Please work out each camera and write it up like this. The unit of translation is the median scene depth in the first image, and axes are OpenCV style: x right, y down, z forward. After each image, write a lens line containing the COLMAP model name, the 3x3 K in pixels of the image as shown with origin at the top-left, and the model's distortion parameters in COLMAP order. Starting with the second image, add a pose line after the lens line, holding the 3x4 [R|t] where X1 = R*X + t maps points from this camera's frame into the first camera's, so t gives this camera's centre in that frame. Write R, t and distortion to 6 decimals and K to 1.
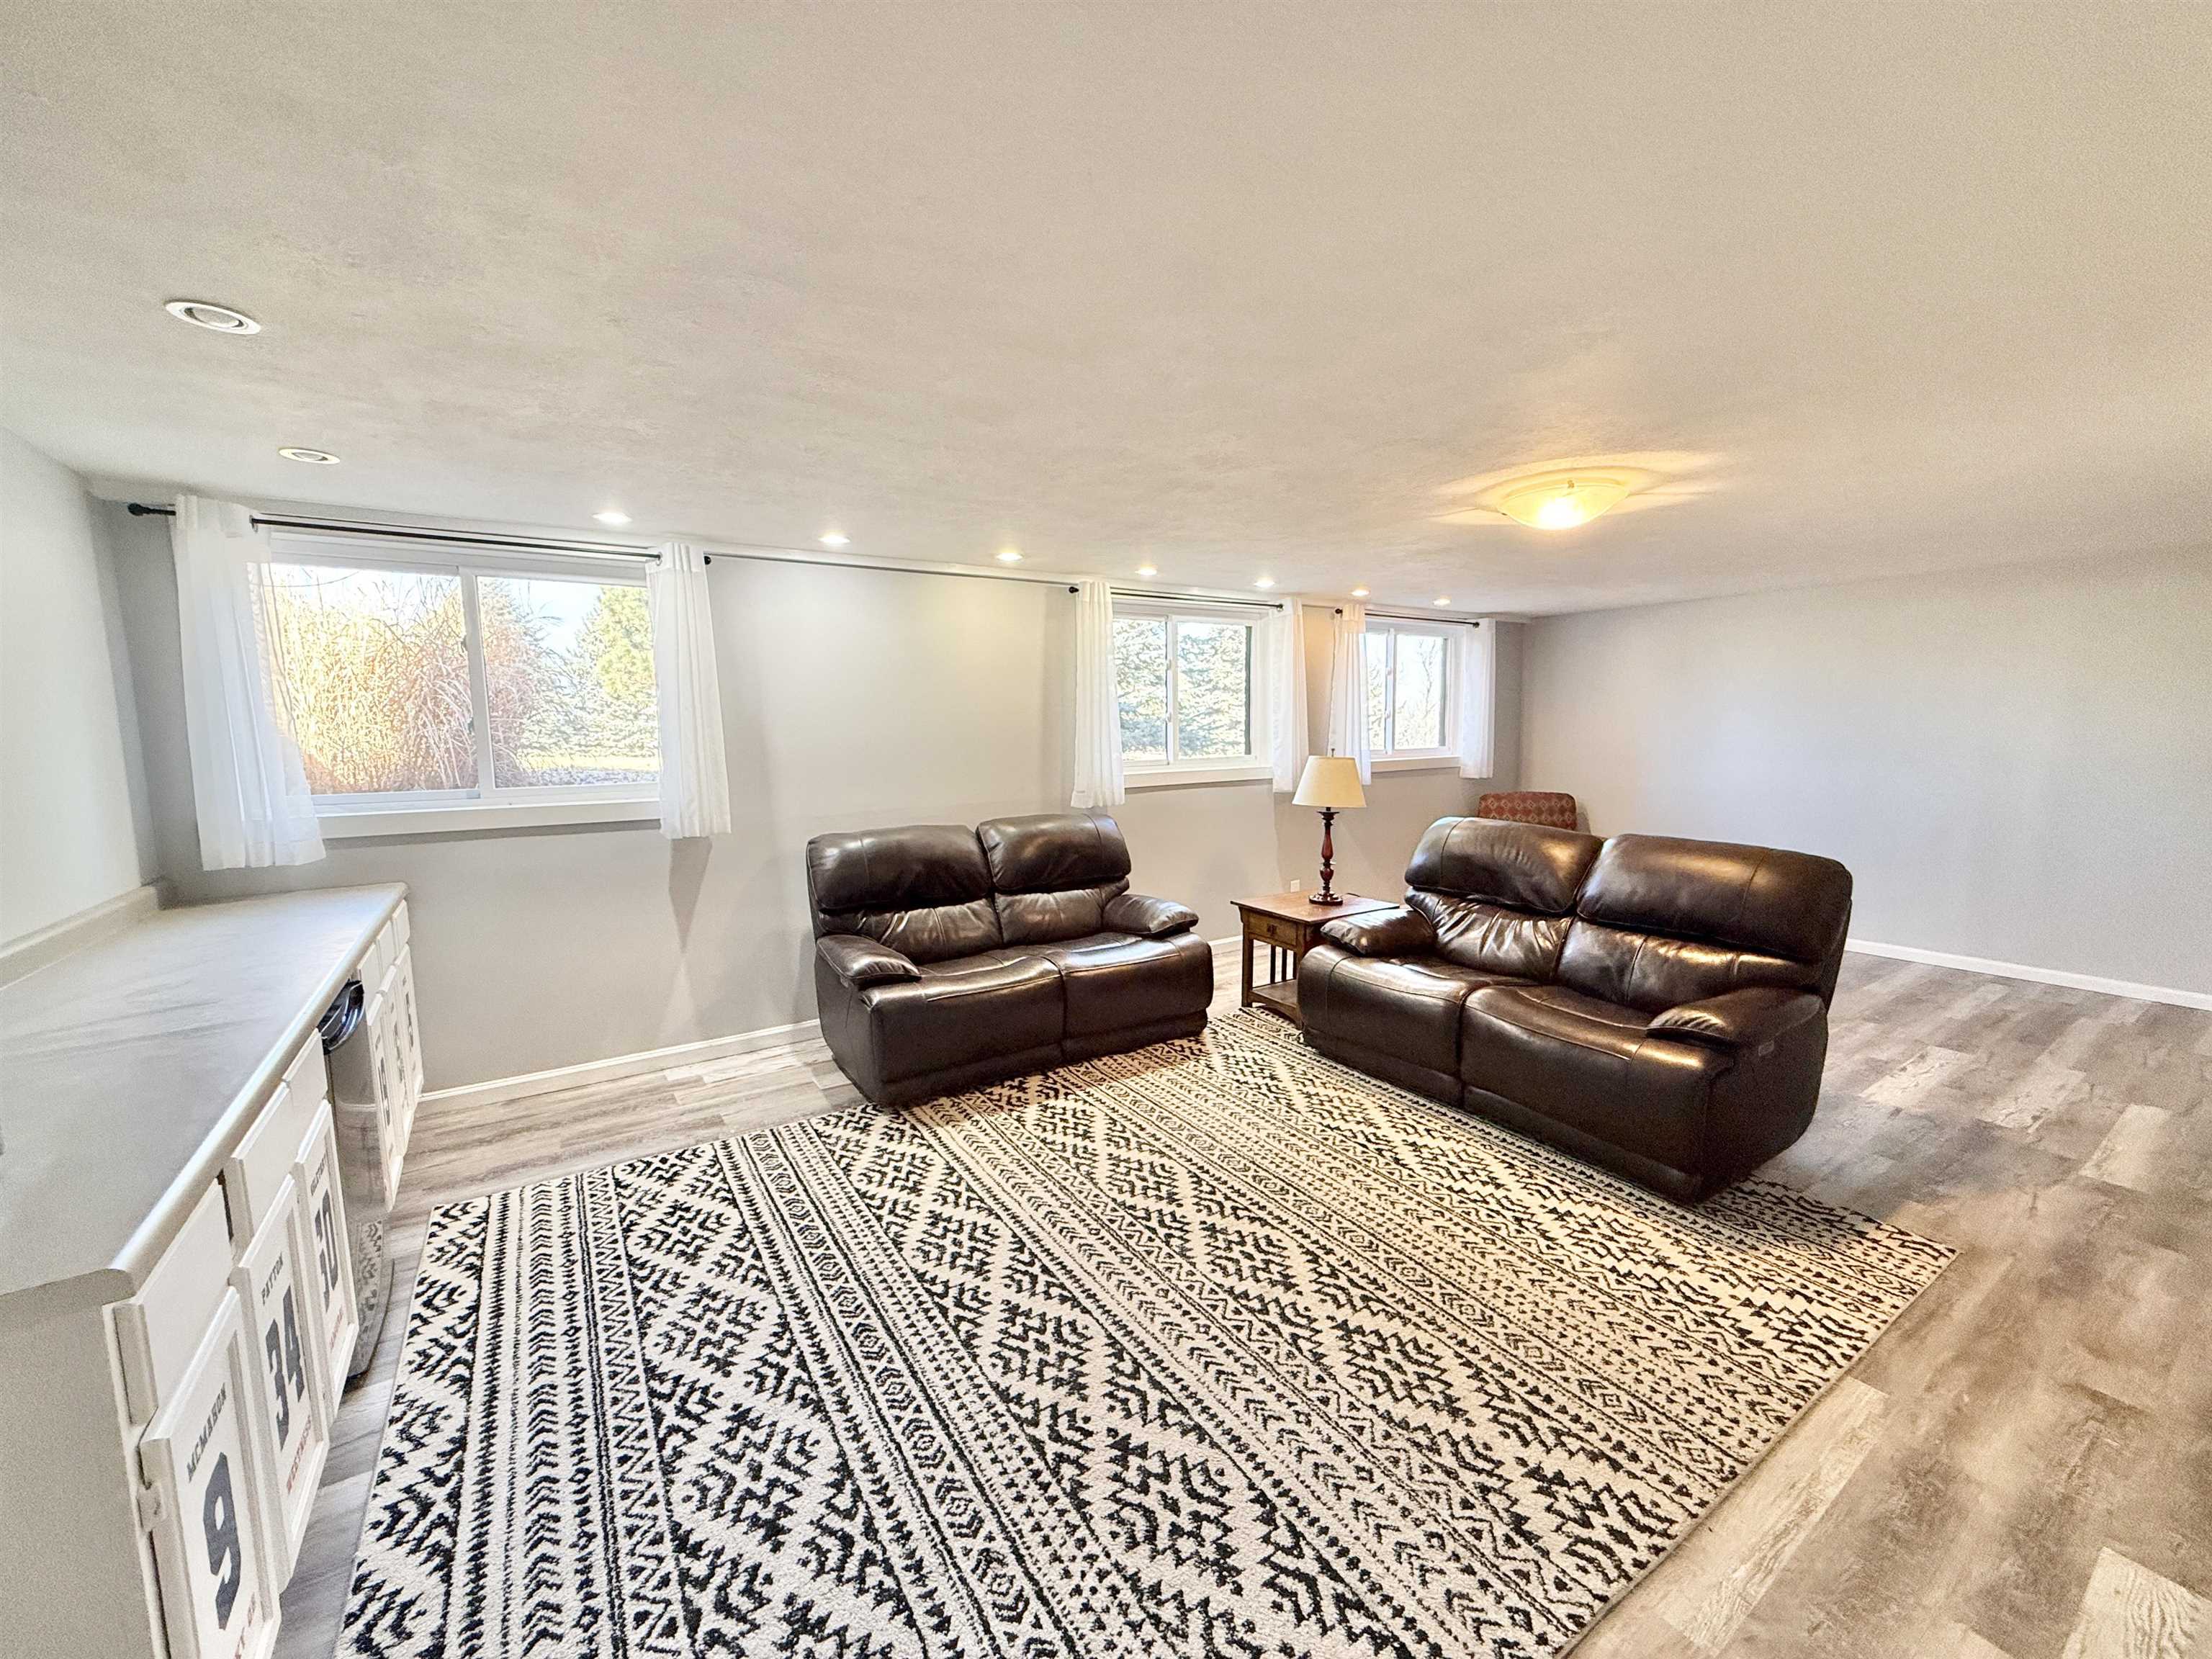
lens RADIAL K [[879.0, 0, 1101.6], [0, 879.0, 828.2], [0, 0, 1]] dist [-0.000105, 0.000396]
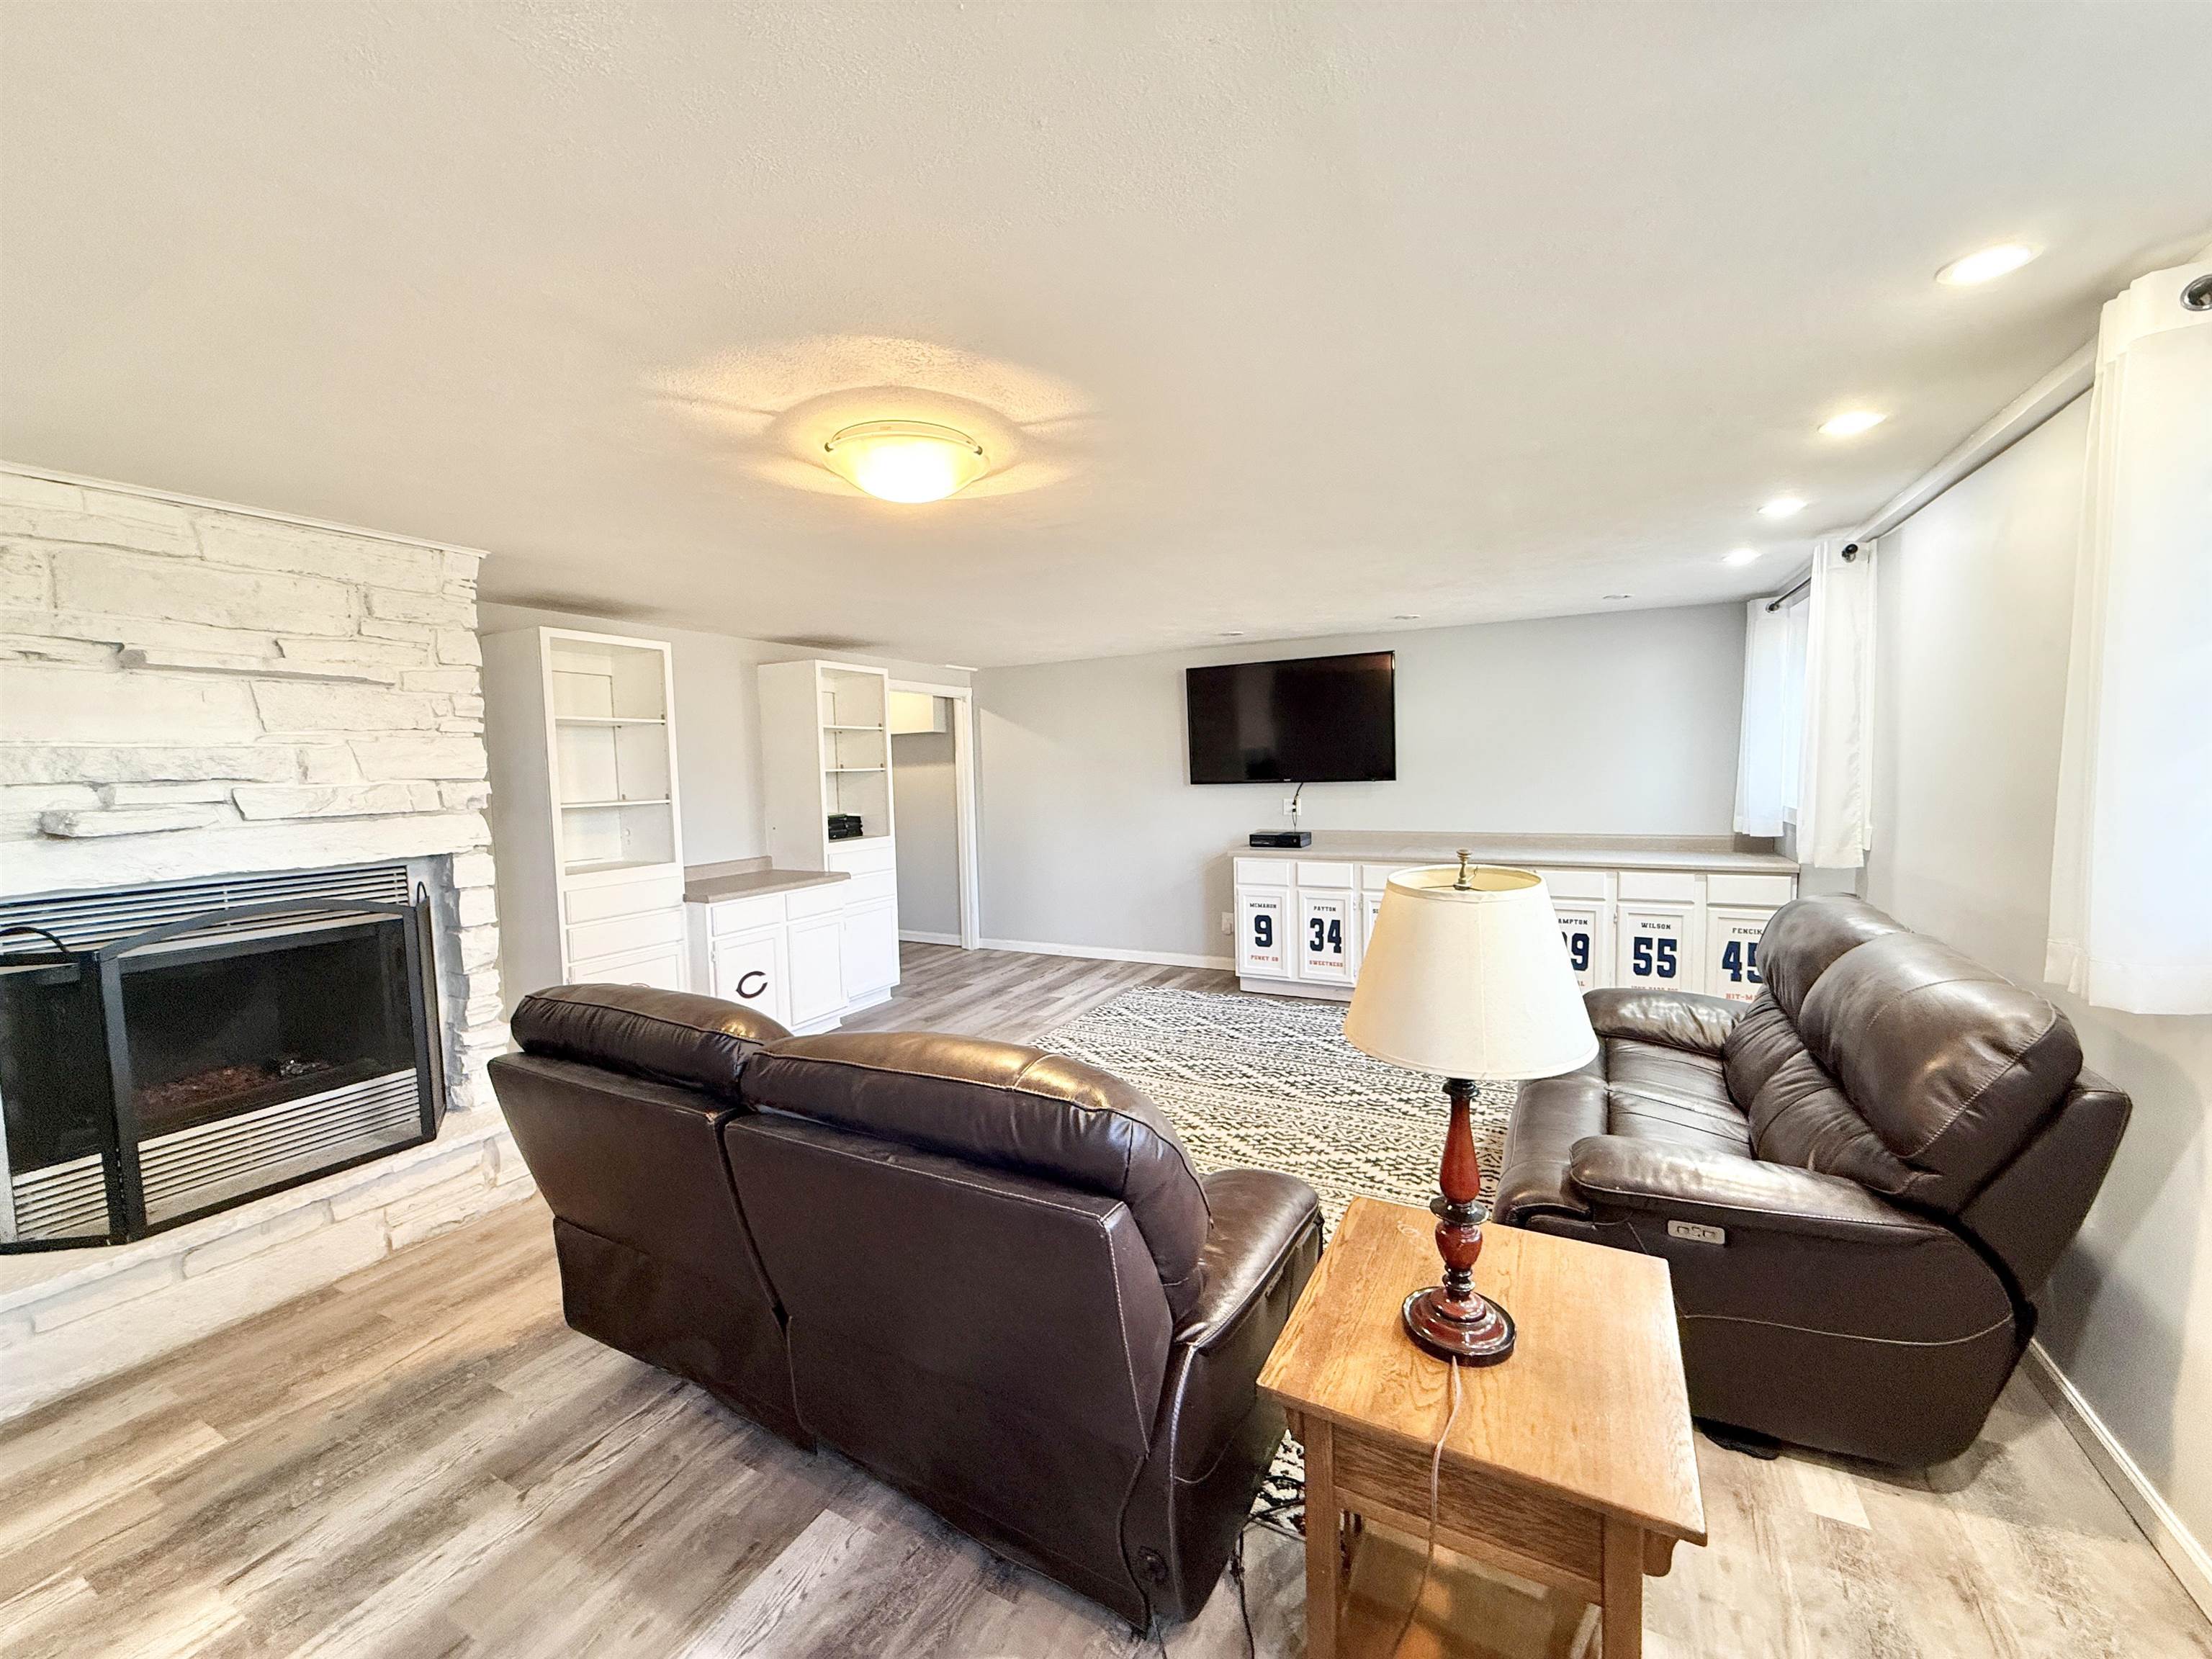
lens RADIAL K [[879.0, 0, 1101.4], [0, 879.0, 831.8], [0, 0, 1]] dist [-0.000105, 0.000396]
pose [[-0.878447, 0.072171, -0.472358, 1.033702], [-0.019668, 0.982229, 0.186650, -0.303955], [0.477434, 0.173253, -0.861417, 2.421060]]
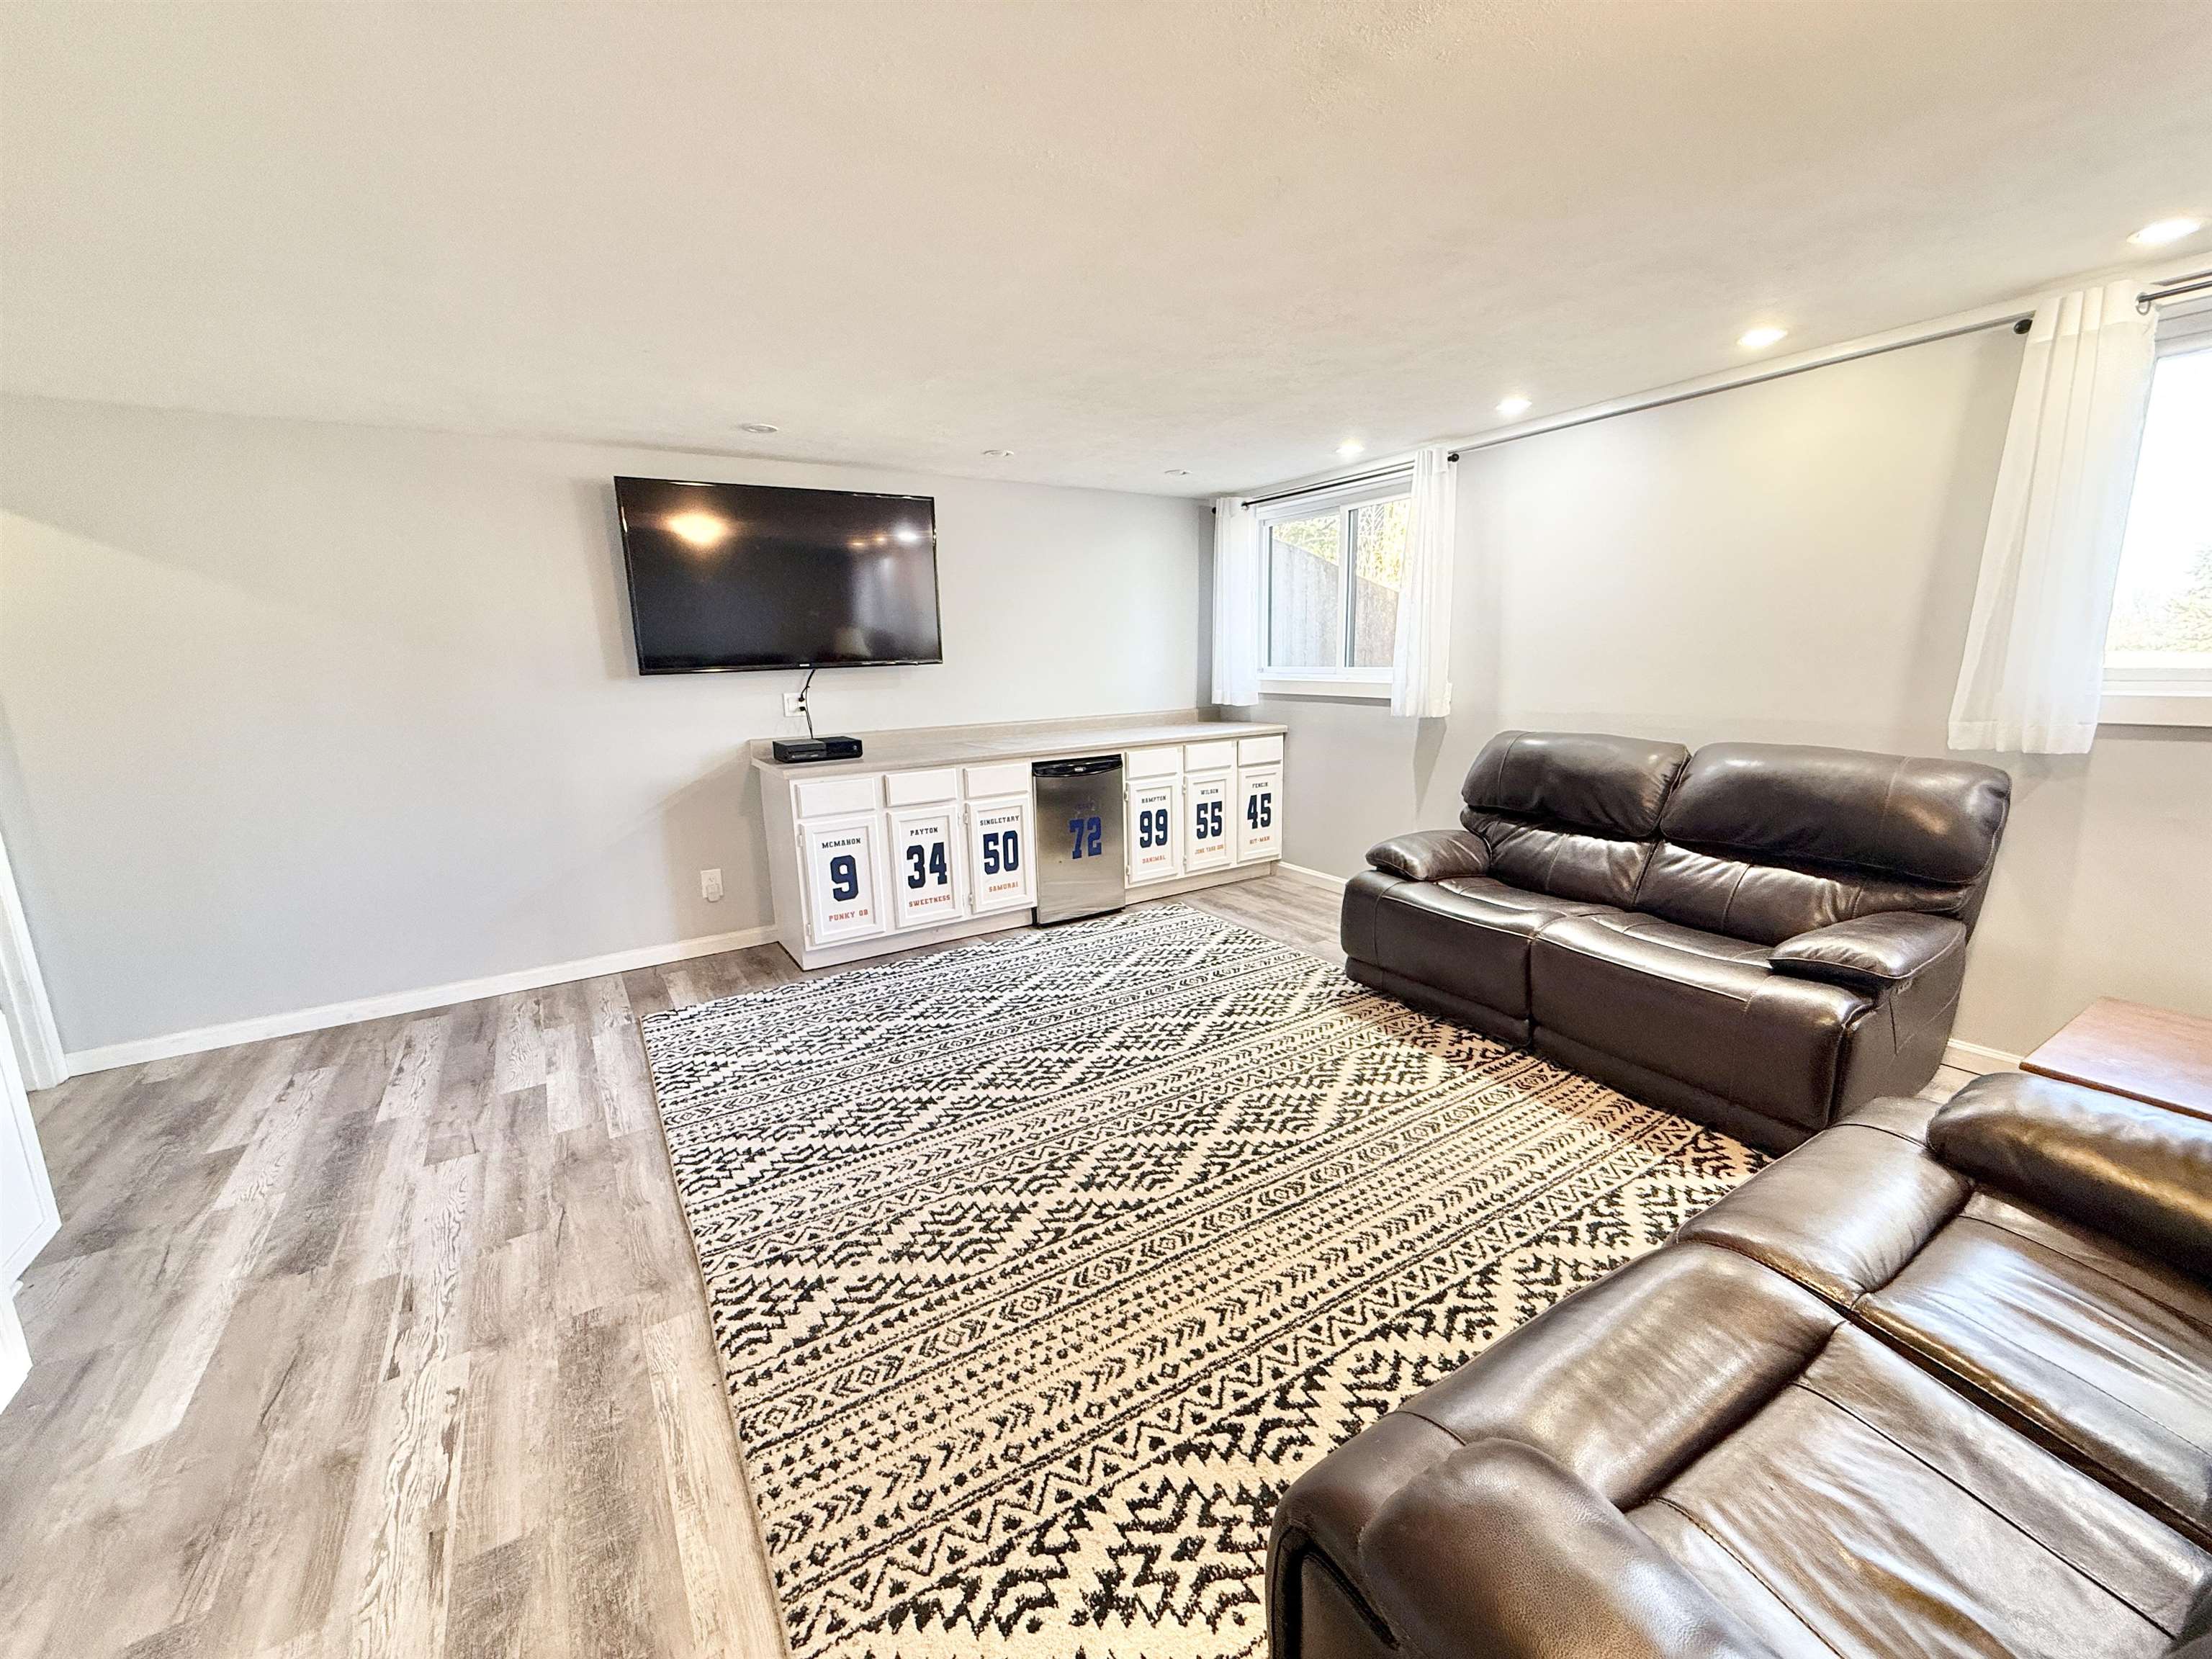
lens RADIAL K [[879.0, 0, 1099.2], [0, 879.0, 827.0], [0, 0, 1]] dist [-0.000105, 0.000396]
pose [[-0.021495, 0.210514, -0.977355, 1.171868], [-0.092434, 0.972975, 0.211603, -0.092958], [0.995487, 0.094890, -0.001455, 1.039789]]
